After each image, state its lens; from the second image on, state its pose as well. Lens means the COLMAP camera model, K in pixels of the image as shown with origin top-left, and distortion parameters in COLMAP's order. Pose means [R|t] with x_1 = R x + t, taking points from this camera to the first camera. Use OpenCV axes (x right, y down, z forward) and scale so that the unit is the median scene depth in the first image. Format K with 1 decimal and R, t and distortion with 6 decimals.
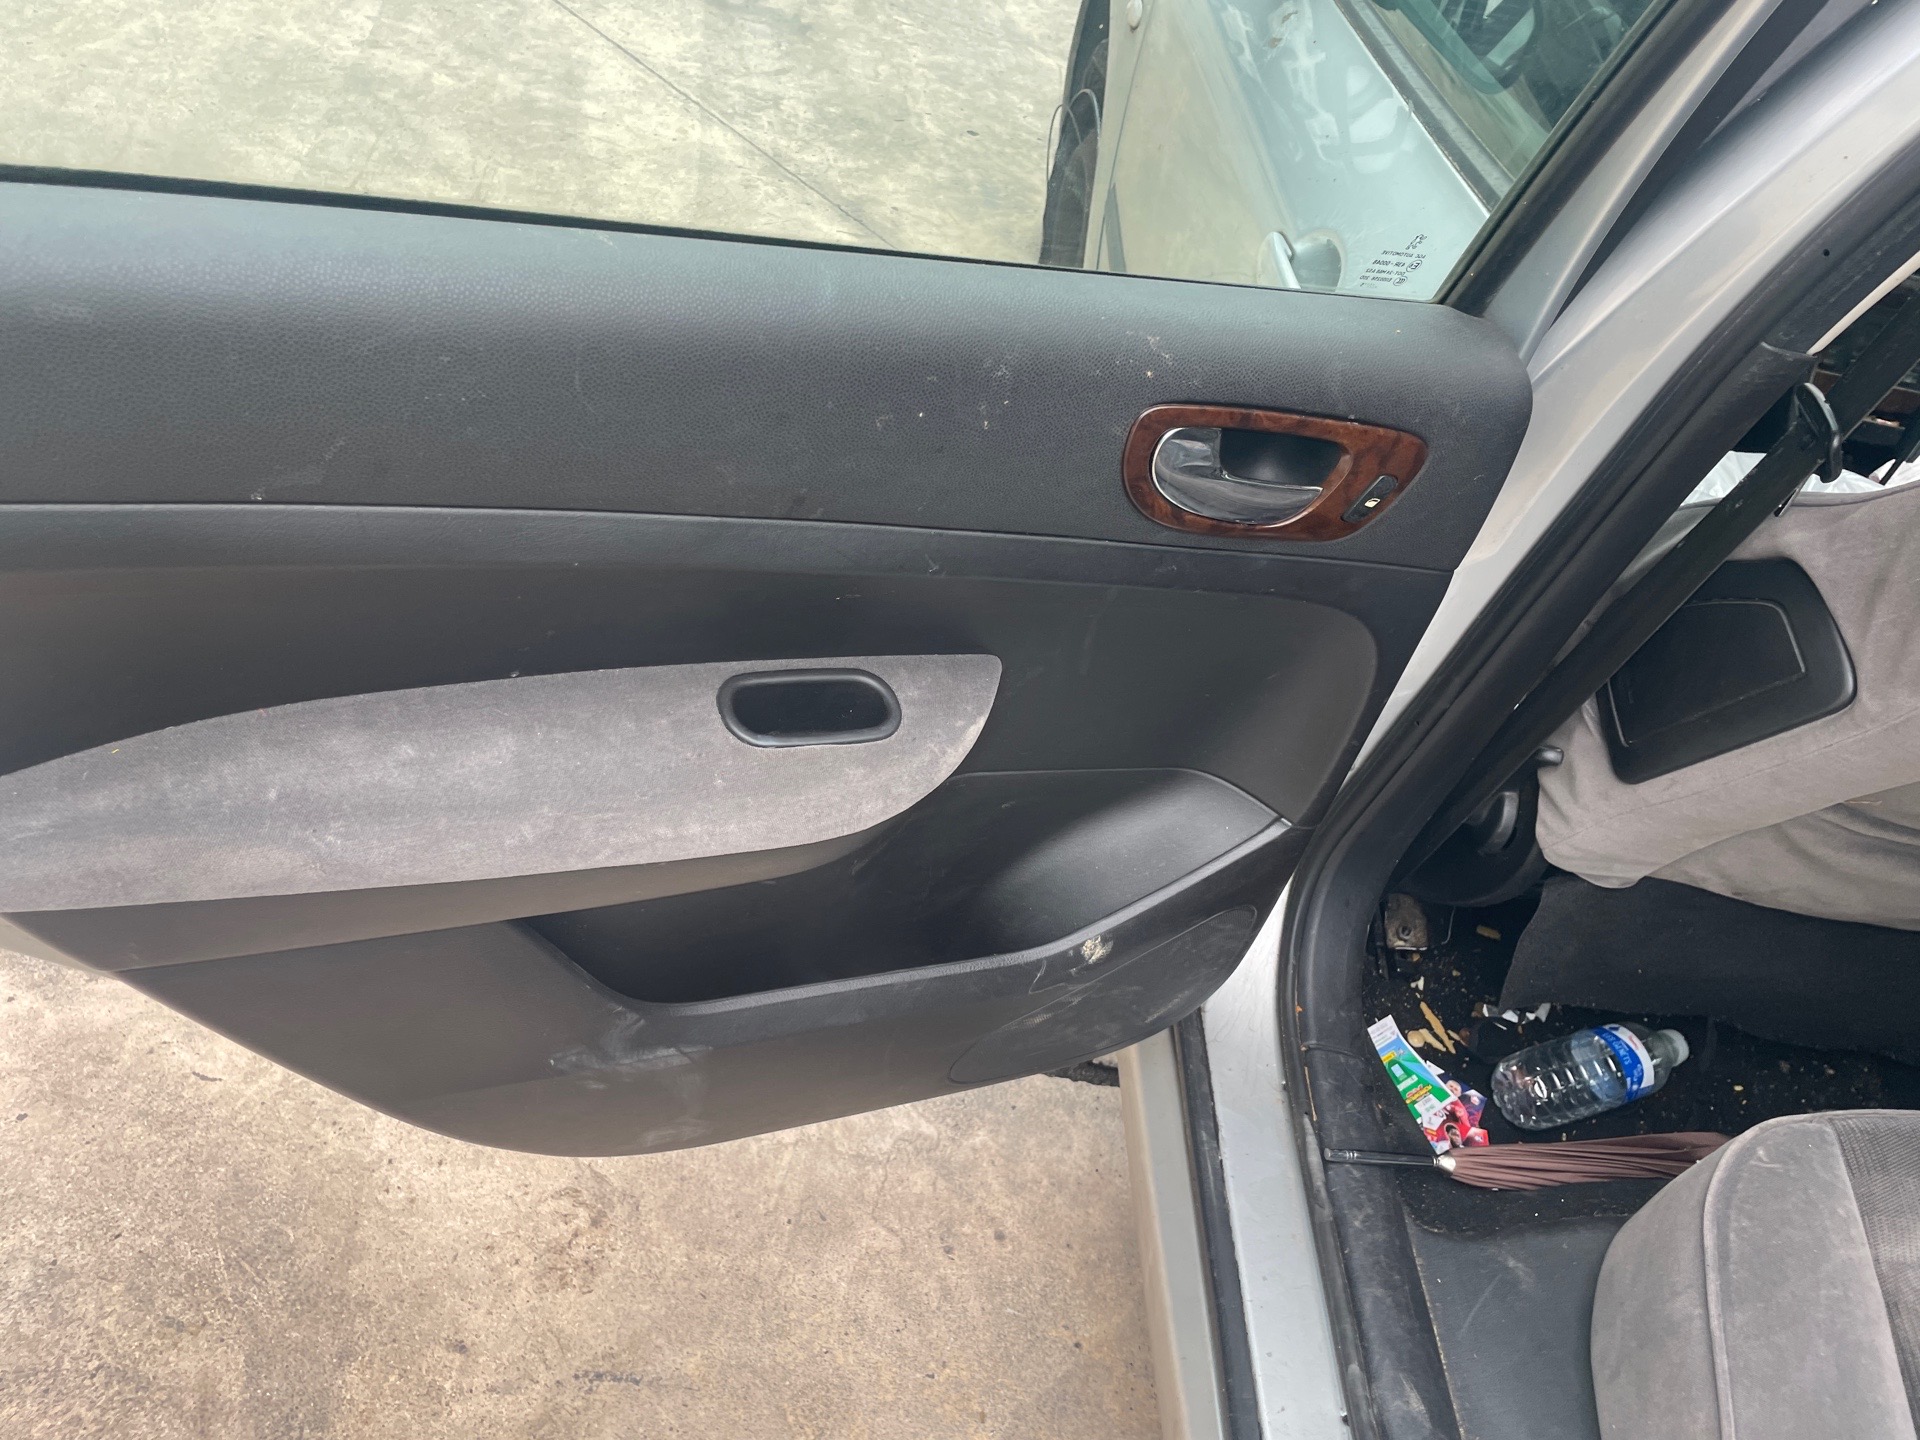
lens RADIAL K [[1459.4, 0, 908.3], [0, 1459.4, 683.2], [0, 0, 1]] dist [0.069790, -0.094507]
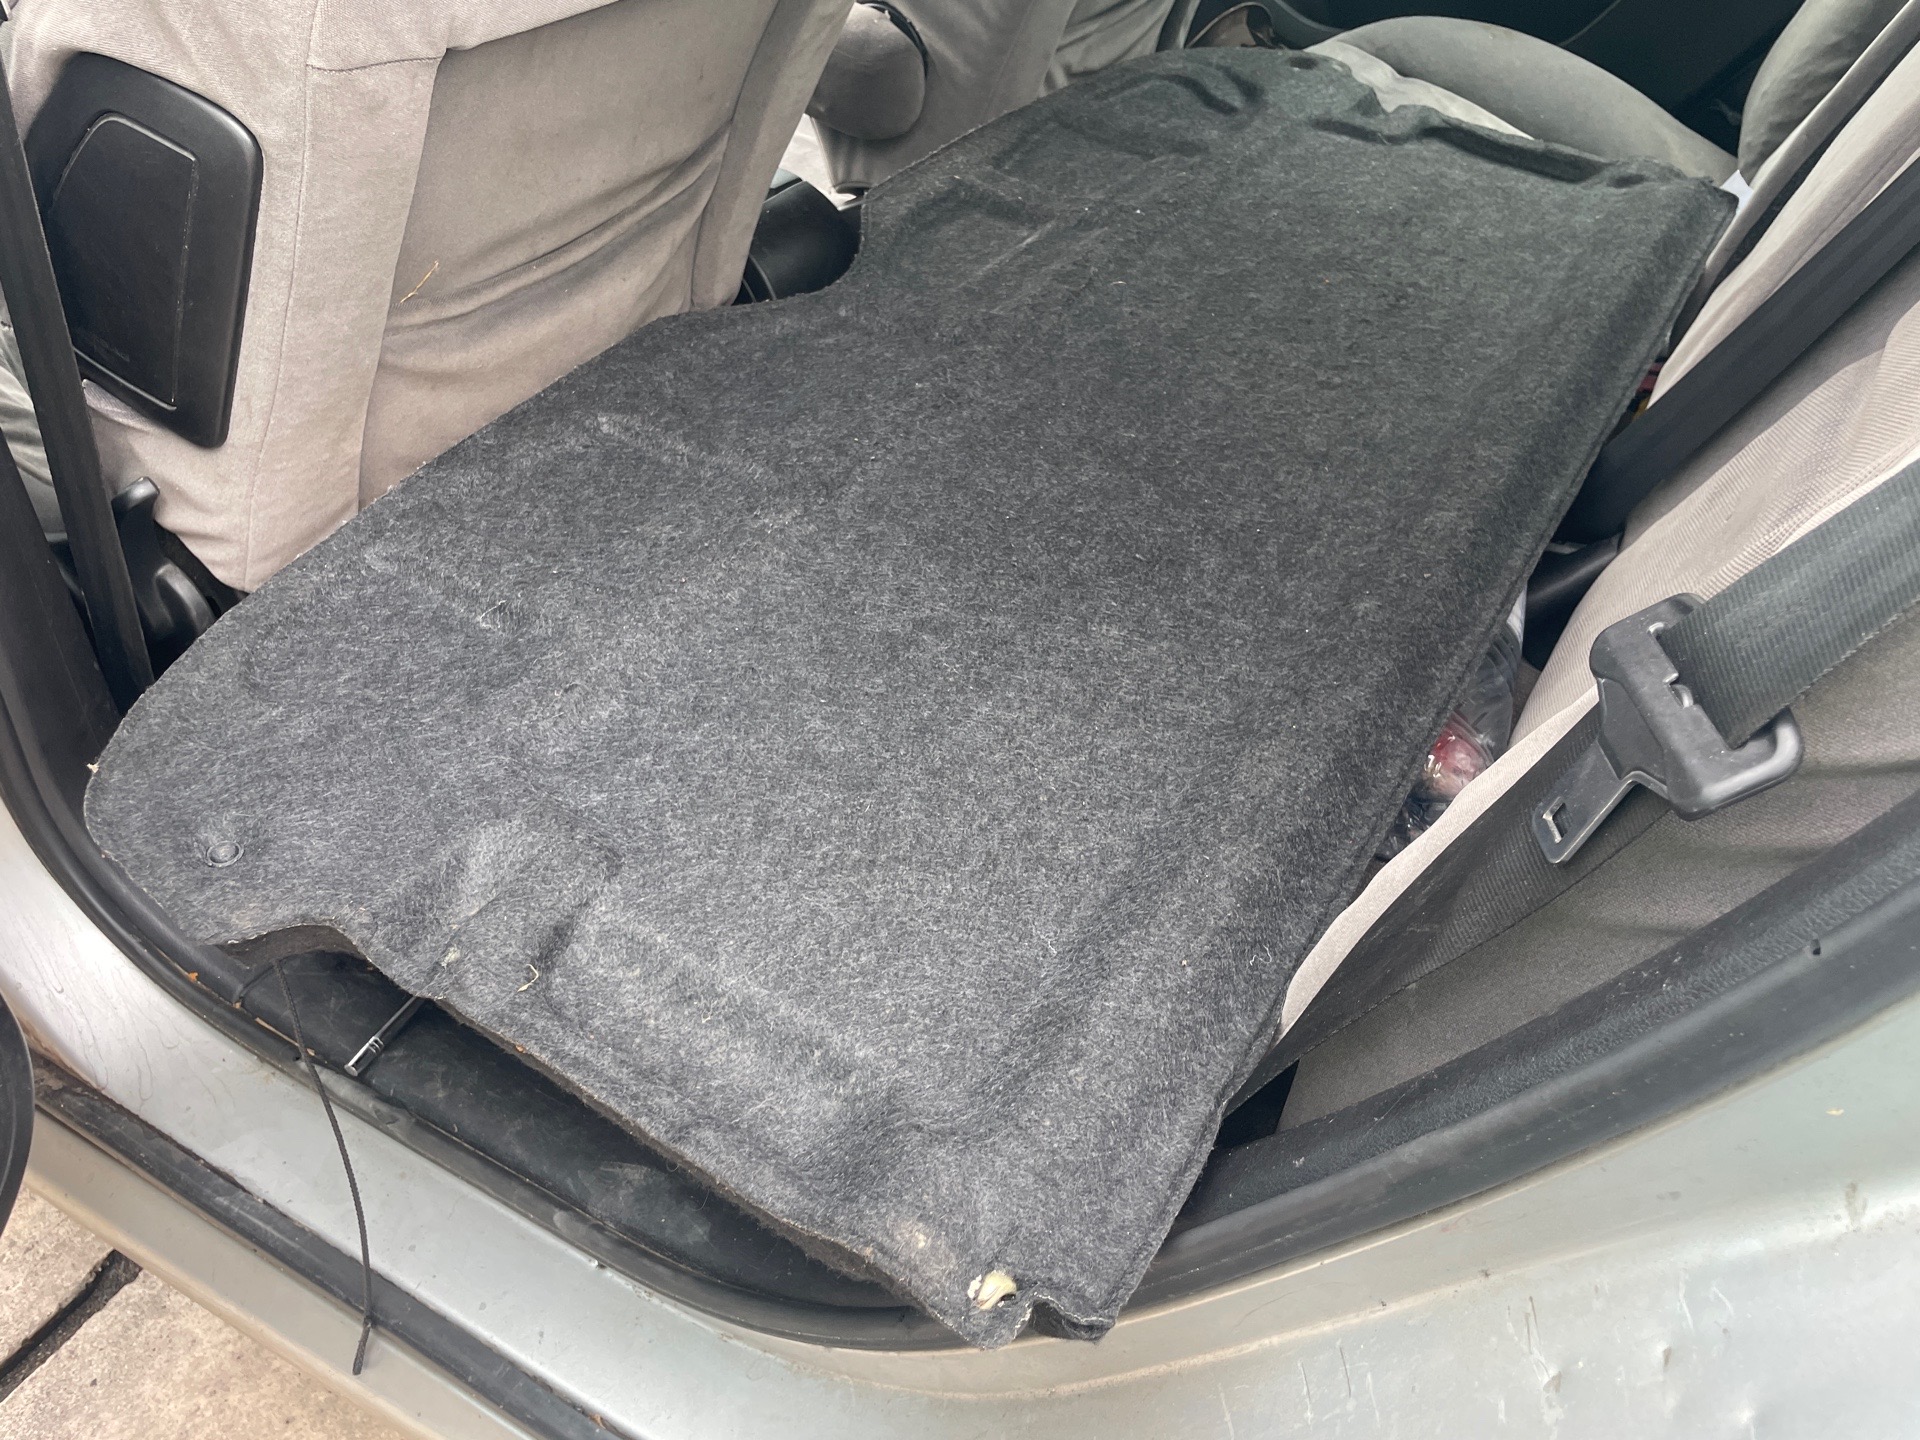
lens RADIAL K [[1465.8, 0, 965.4], [0, 1465.8, 719.9], [0, 0, 1]] dist [0.076467, -0.104777]
pose [[0.461581, -0.717496, 0.521673, 0.161593], [0.656837, 0.671685, 0.342644, 0.146301], [-0.596245, 0.184496, 0.781315, 0.201069]]
